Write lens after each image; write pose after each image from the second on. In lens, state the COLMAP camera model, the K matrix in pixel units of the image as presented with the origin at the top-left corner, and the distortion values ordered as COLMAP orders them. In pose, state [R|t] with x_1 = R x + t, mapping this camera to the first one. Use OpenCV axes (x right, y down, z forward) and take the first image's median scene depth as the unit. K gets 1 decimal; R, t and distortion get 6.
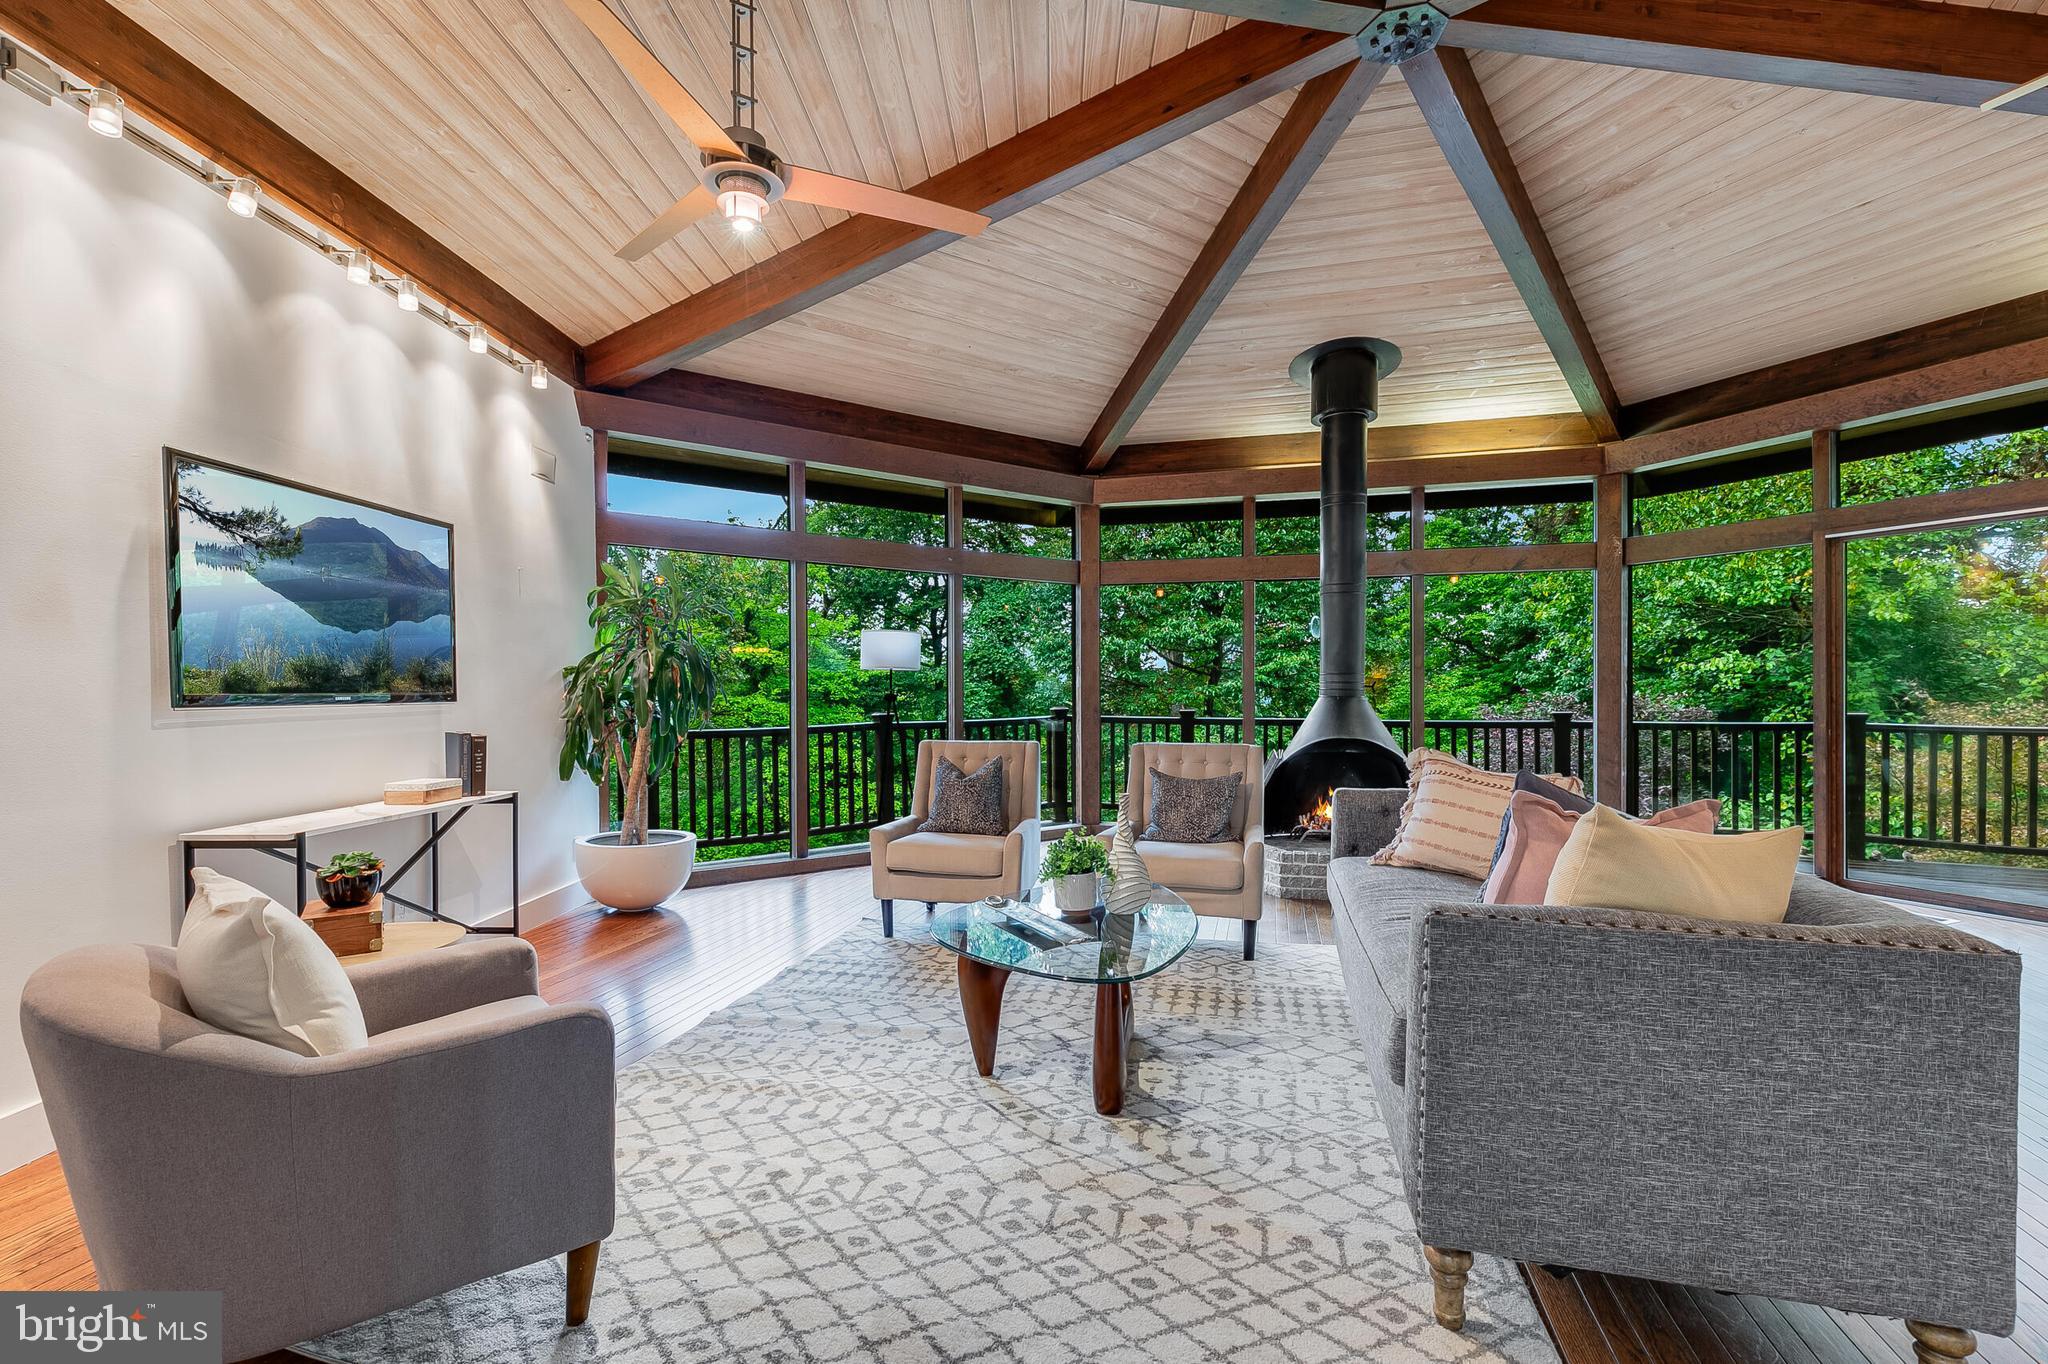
lens RADIAL K [[928.2, 0, 1020.8], [0, 928.2, 681.8], [0, 0, 1]] dist [0.019673, -0.003506]
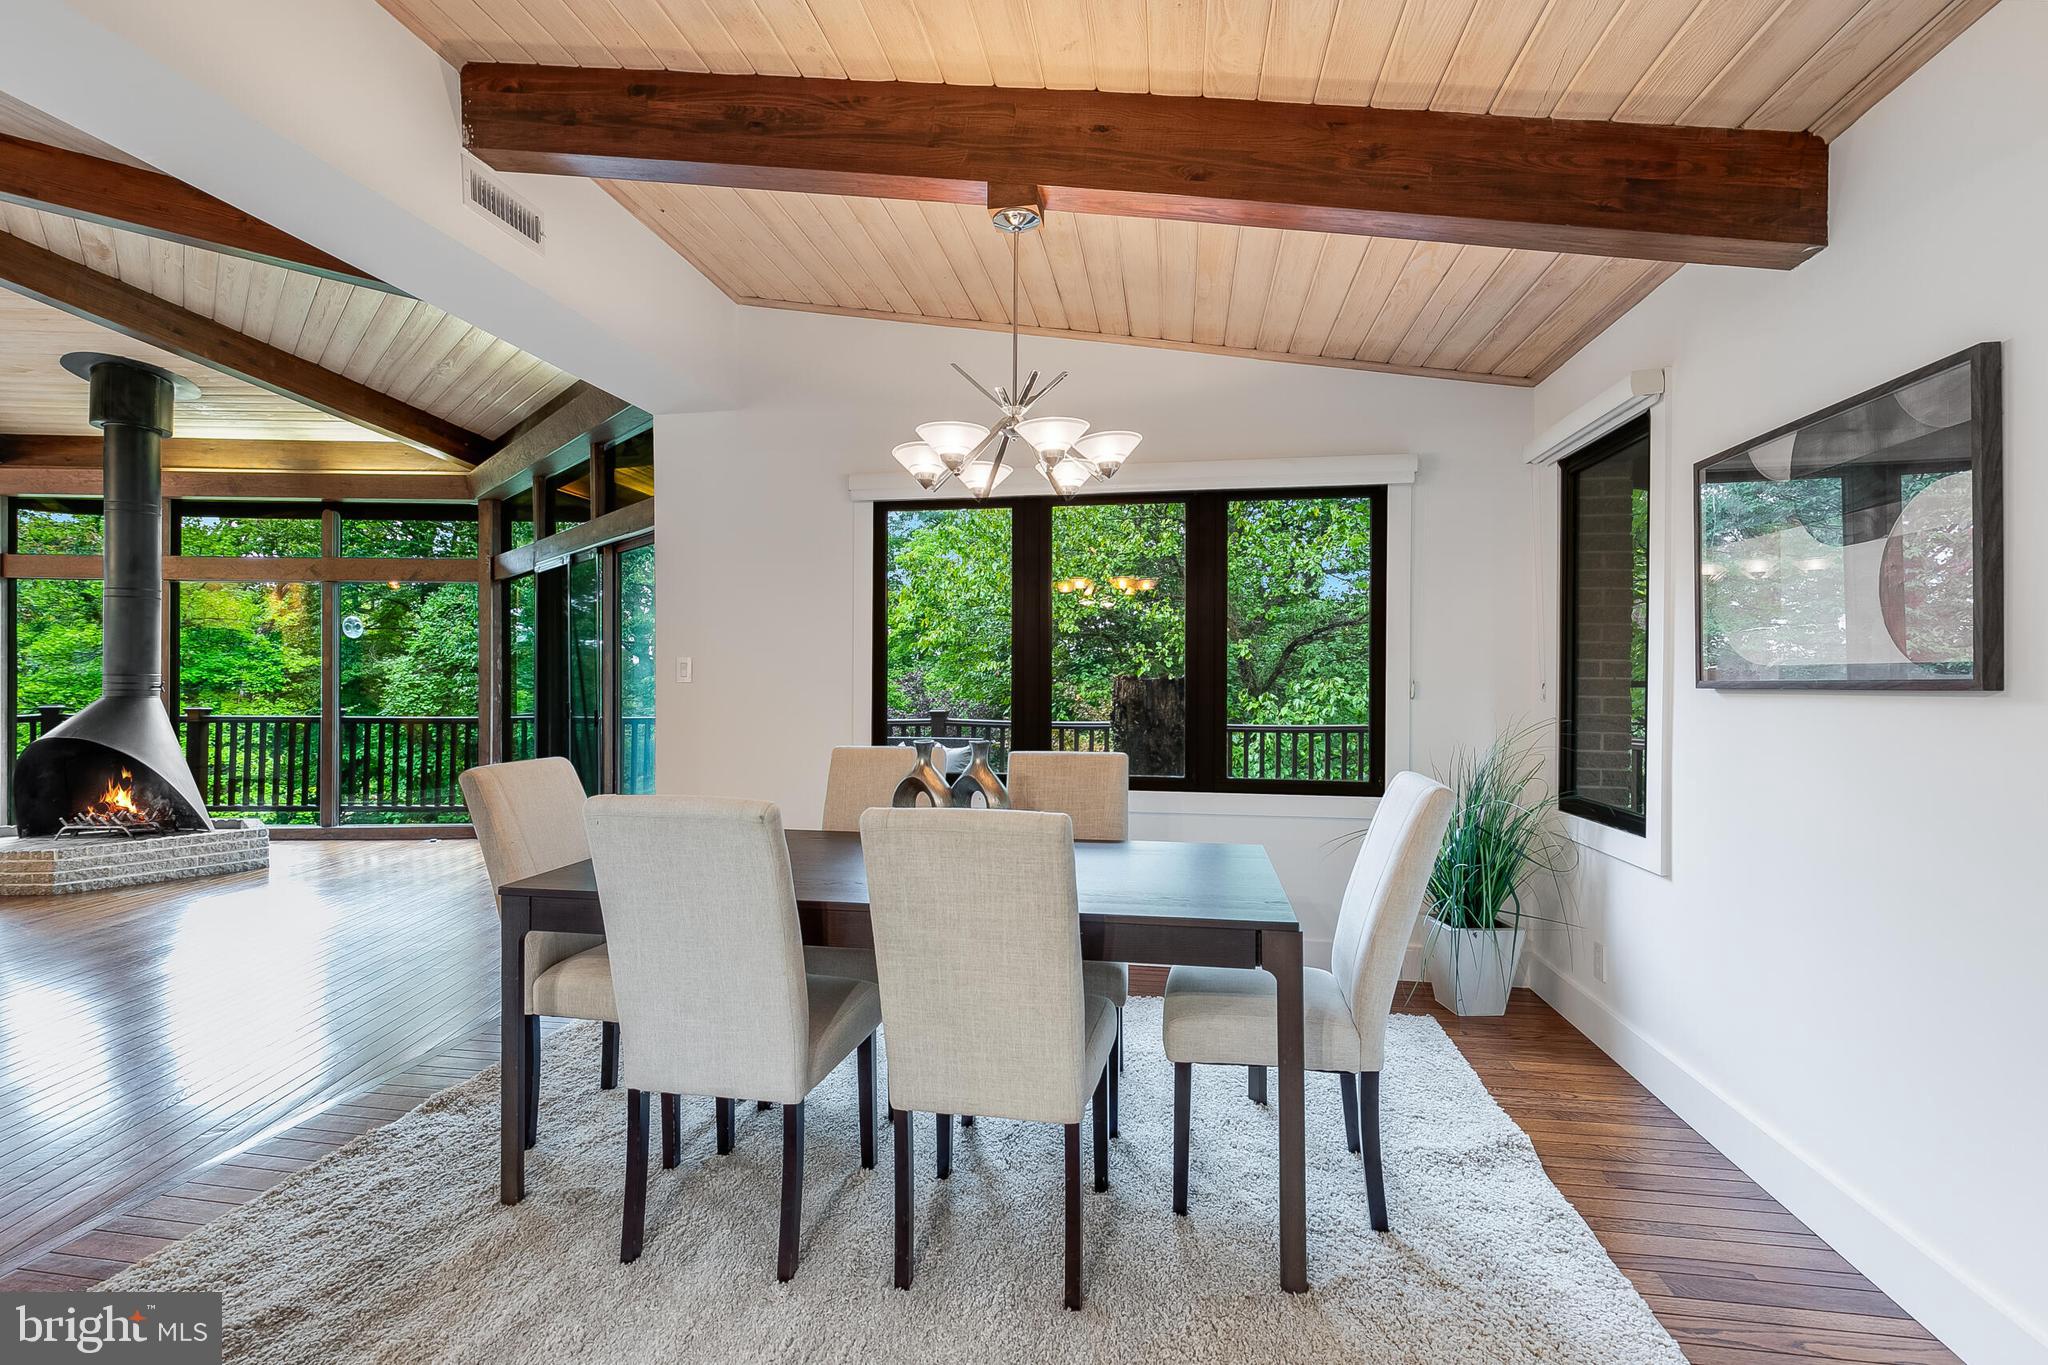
lens RADIAL K [[928.2, 0, 995.3], [0, 928.2, 679.6], [0, 0, 1]] dist [0.019673, -0.003506]
pose [[0.955906, 0.004638, 0.293637, 1.434932], [-0.006753, 0.999958, 0.006189, -0.024911], [-0.293596, -0.007899, 0.955897, -0.425482]]
